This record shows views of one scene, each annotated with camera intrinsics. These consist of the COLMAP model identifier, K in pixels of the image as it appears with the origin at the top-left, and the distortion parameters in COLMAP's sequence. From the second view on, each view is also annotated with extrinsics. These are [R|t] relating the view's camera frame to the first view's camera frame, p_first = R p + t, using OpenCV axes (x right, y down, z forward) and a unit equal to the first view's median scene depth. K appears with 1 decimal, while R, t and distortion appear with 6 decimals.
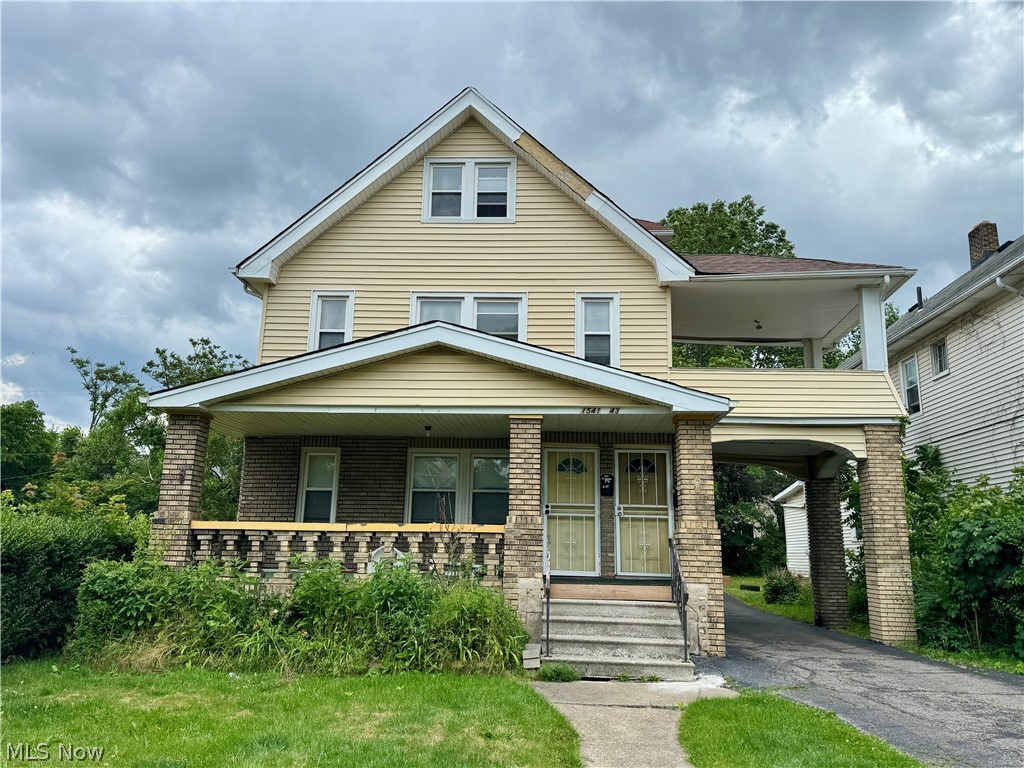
lens RADIAL K [[761.2, 0, 511.6], [0, 761.2, 380.8], [0, 0, 1]] dist [0.096585, -0.022223]
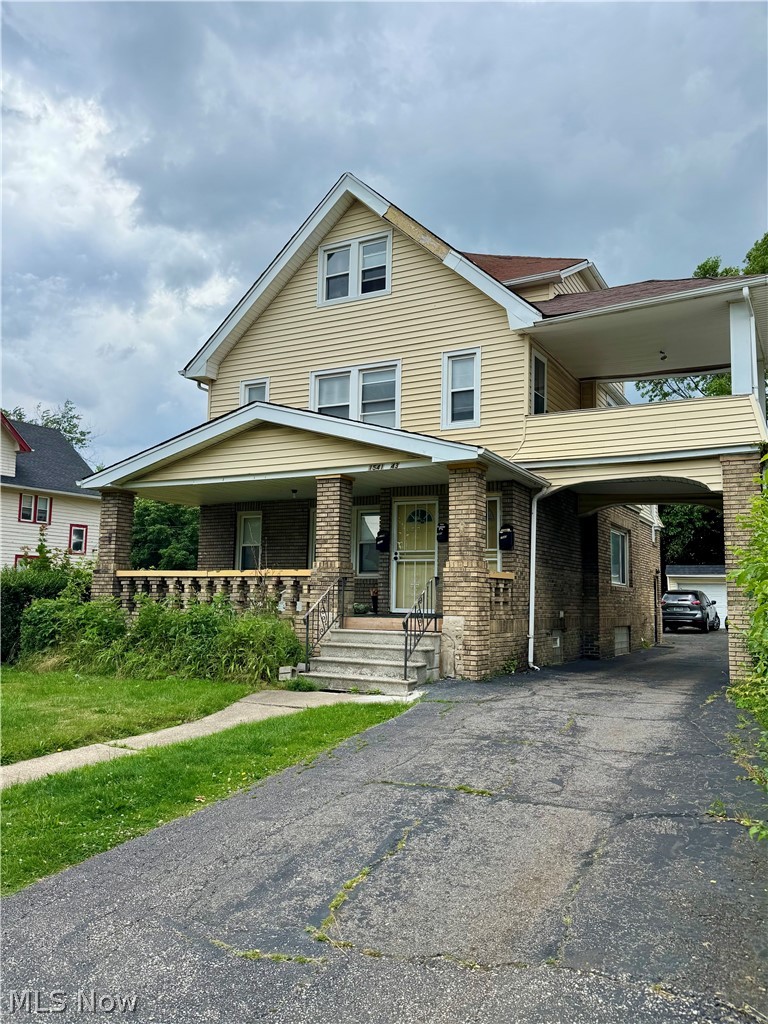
lens RADIAL K [[761.2, 0, 375.2], [0, 761.2, 511.9], [0, 0, 1]] dist [0.096585, -0.022223]
pose [[0.909856, -0.053092, -0.411513, 0.555171], [0.091724, 0.992979, 0.074691, 0.020008], [0.404658, -0.105704, 0.908338, -0.026313]]
